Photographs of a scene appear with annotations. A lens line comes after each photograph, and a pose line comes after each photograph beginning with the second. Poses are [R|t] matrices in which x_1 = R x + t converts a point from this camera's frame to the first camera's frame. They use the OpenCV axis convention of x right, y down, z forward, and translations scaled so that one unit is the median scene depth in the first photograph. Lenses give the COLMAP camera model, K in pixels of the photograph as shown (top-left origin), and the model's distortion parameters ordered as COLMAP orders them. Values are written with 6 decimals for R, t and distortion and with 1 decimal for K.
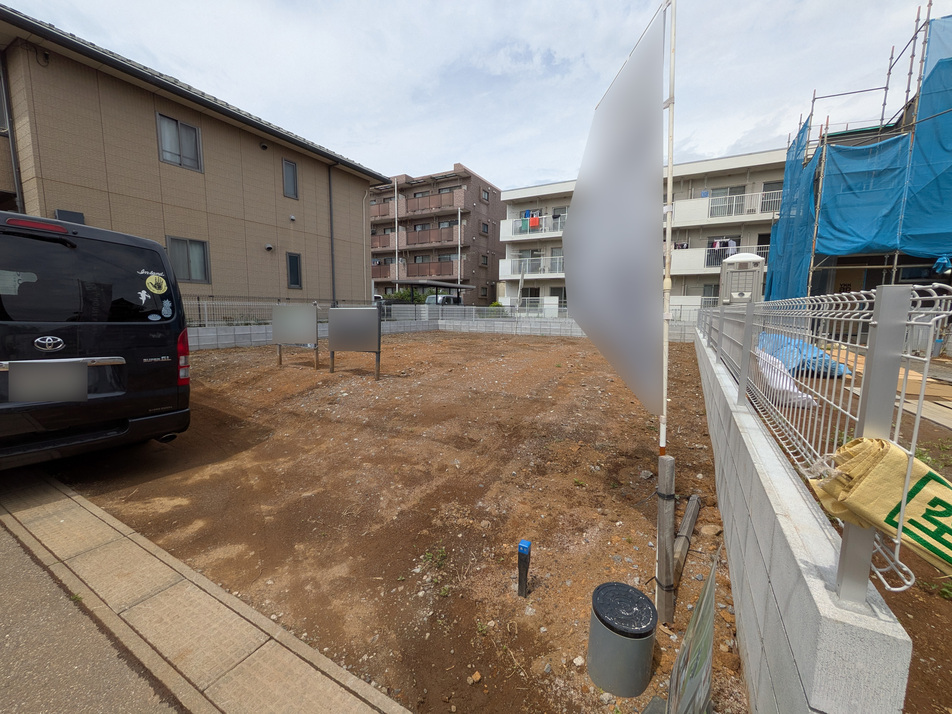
lens RADIAL K [[381.3, 0, 474.4], [0, 381.3, 354.6], [0, 0, 1]] dist [0.000399, -0.000086]
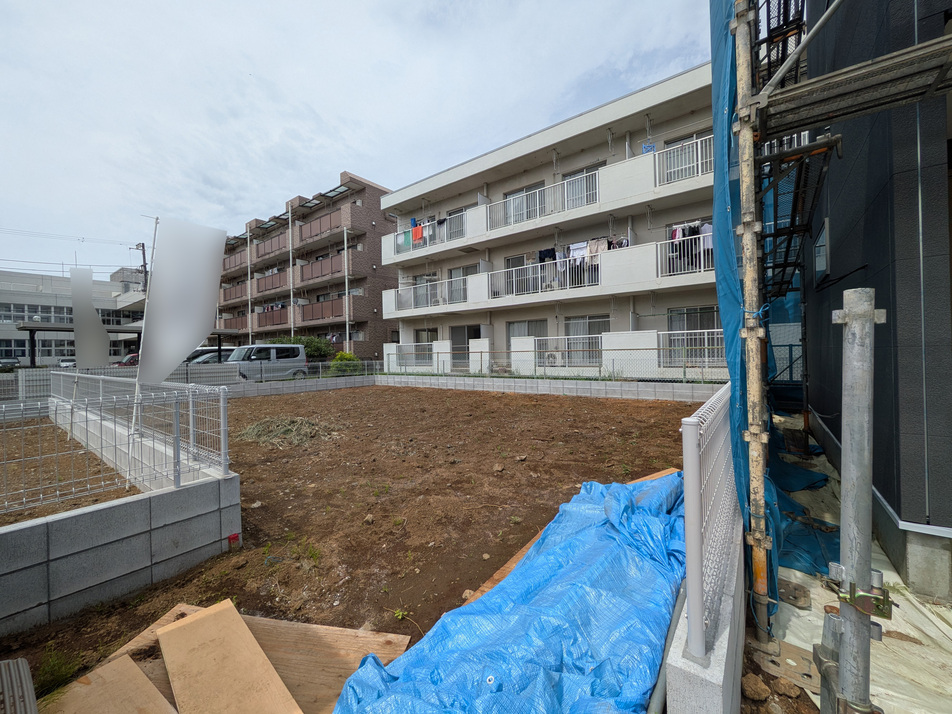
lens RADIAL K [[381.3, 0, 472.8], [0, 381.3, 351.2], [0, 0, 1]] dist [0.000399, -0.000086]
pose [[0.988912, -0.039901, -0.143044, 0.347254], [0.023144, 0.992868, -0.116948, -0.056733], [0.146690, 0.112341, 0.982783, 0.371275]]
